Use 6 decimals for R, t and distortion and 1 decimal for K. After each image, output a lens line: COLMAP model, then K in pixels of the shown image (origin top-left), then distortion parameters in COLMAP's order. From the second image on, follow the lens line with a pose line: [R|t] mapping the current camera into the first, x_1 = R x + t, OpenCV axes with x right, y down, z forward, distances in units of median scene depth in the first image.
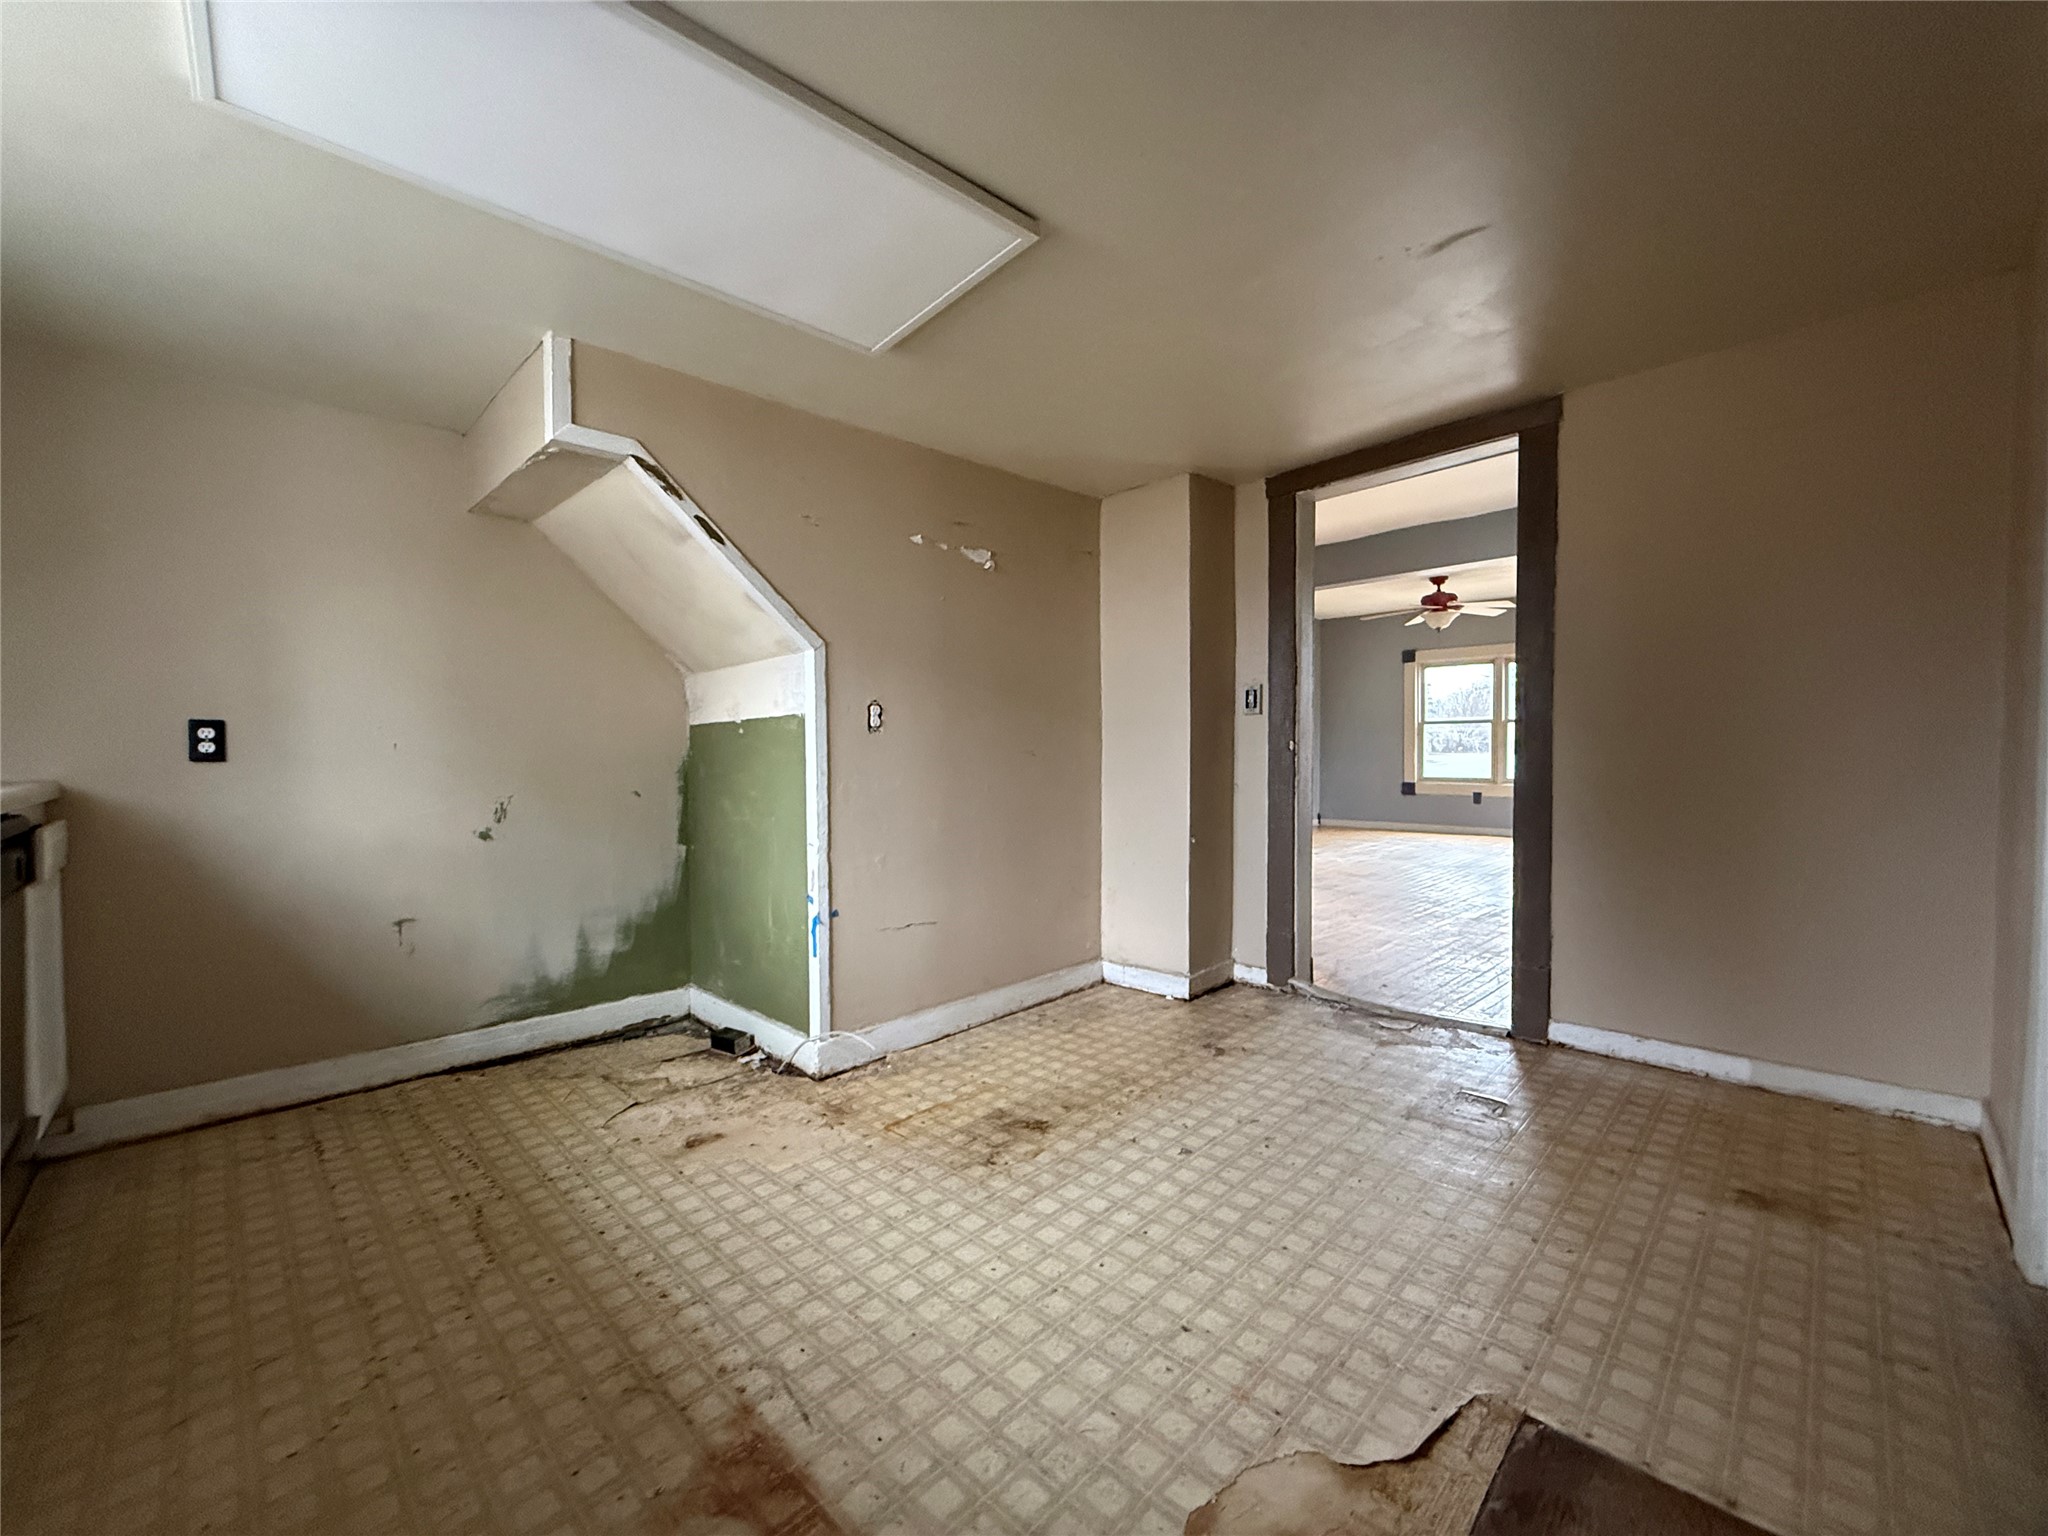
lens RADIAL K [[843.0, 0, 1024.0], [0, 843.0, 768.0], [0, 0, 1]] dist [0.002086, 0.000152]
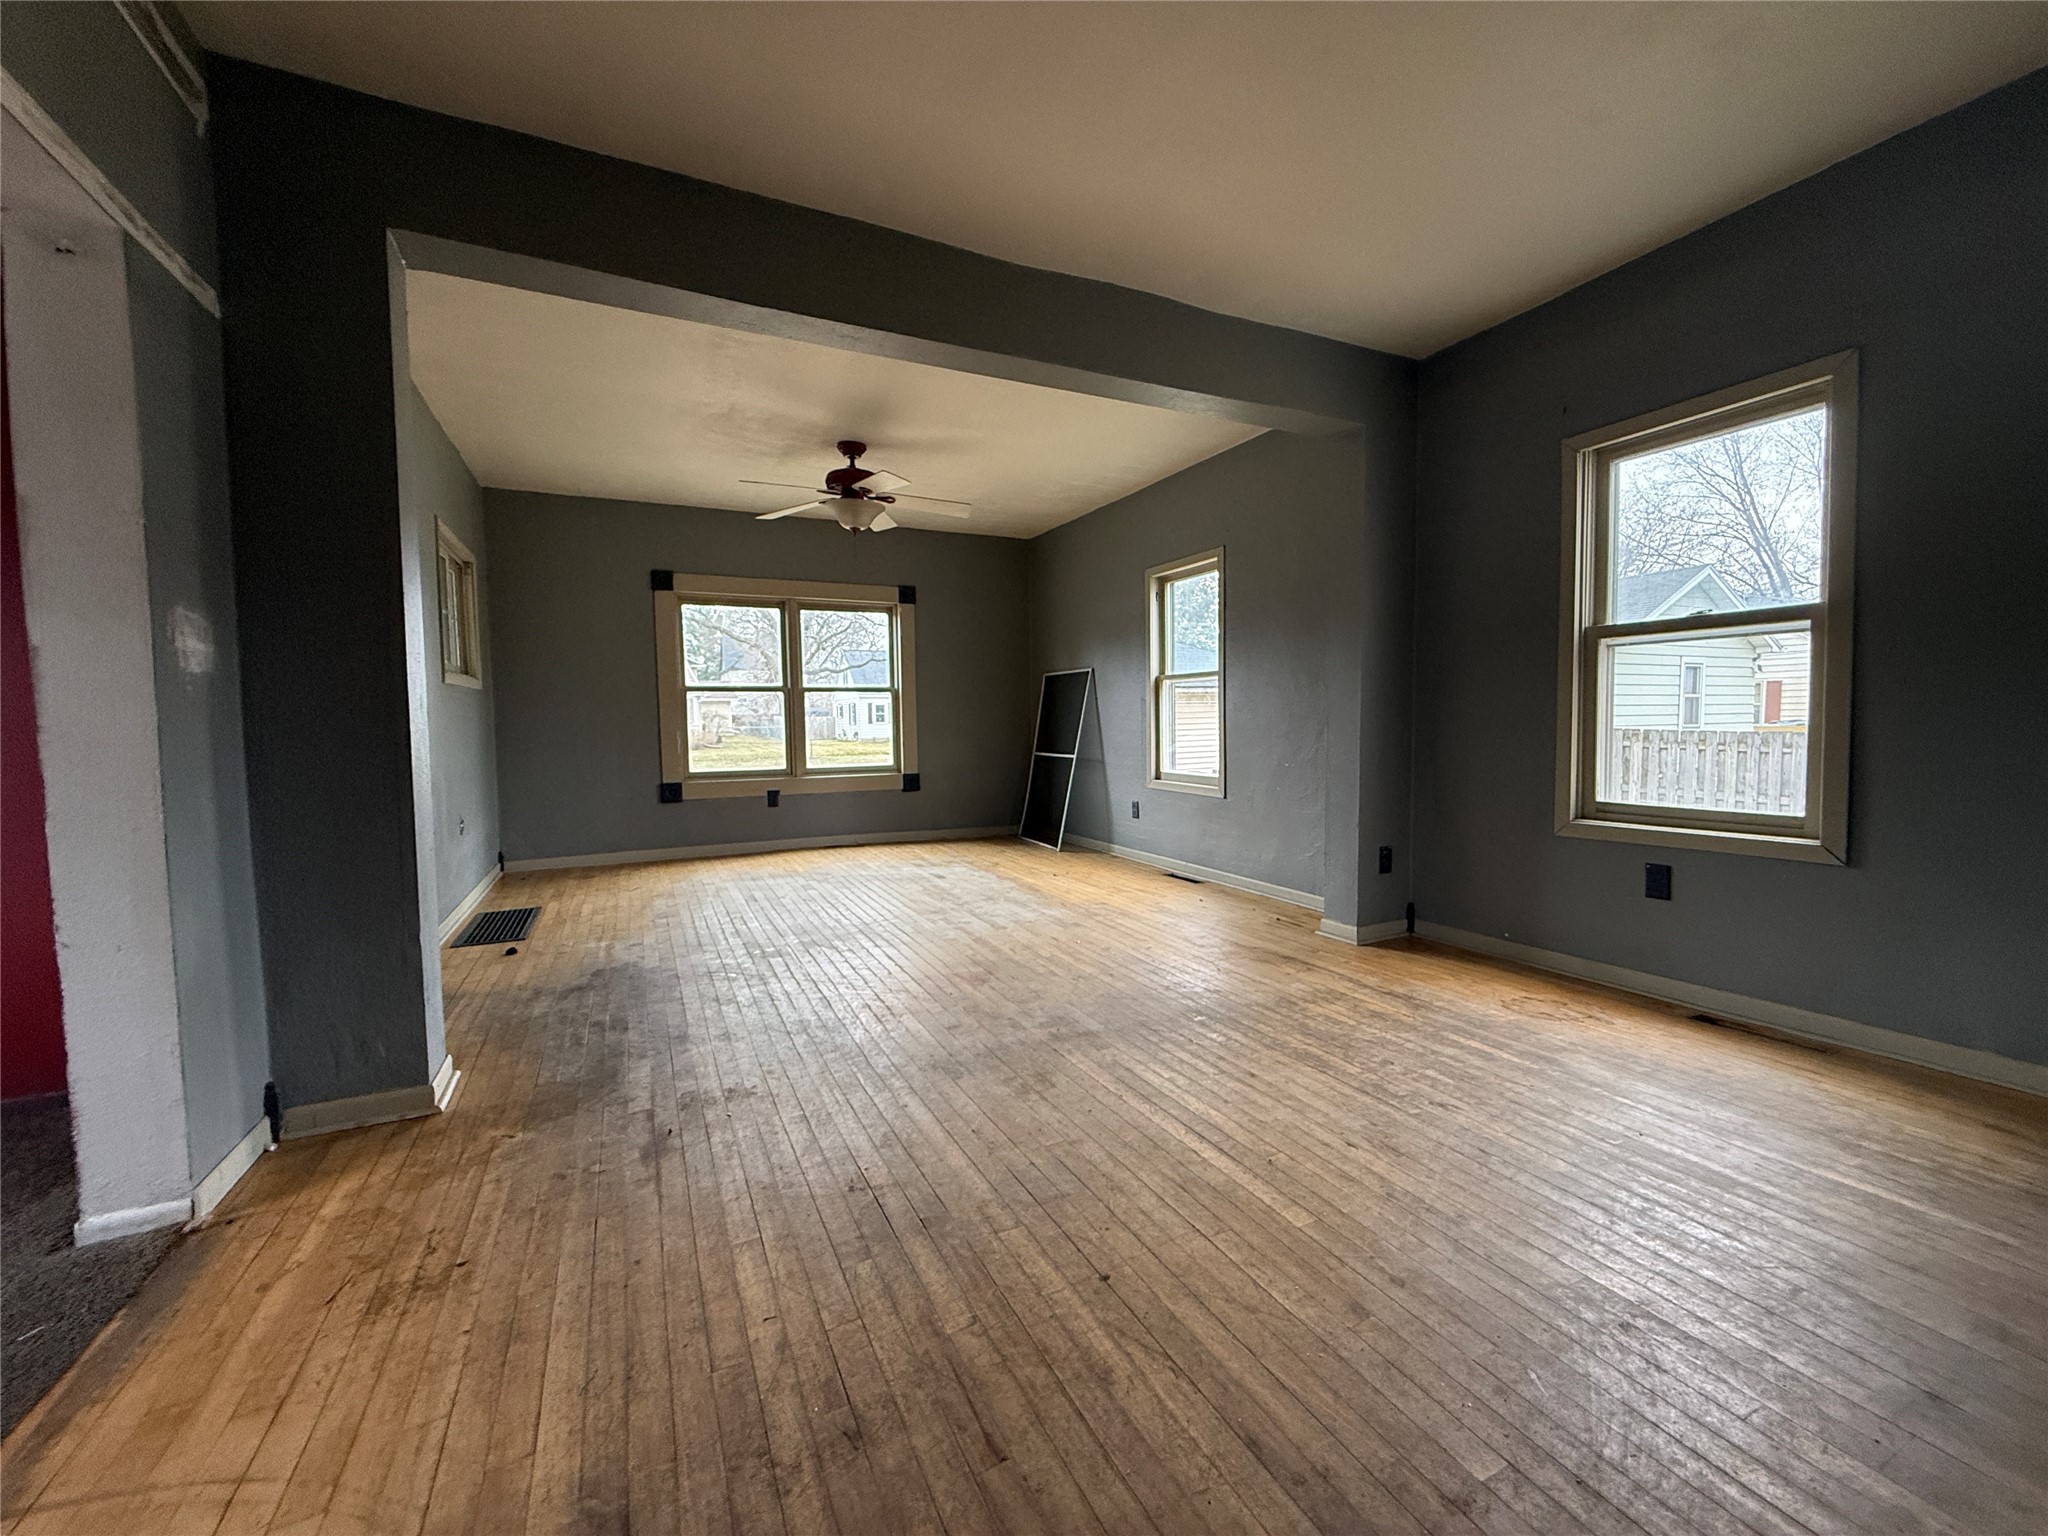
lens RADIAL K [[843.0, 0, 1024.0], [0, 843.0, 768.0], [0, 0, 1]] dist [0.002086, 0.000152]
pose [[0.338504, -0.046464, 0.939817, -0.045866], [0.043145, 0.998496, 0.033825, -0.004036], [-0.939975, 0.029099, 0.340000, 0.560983]]
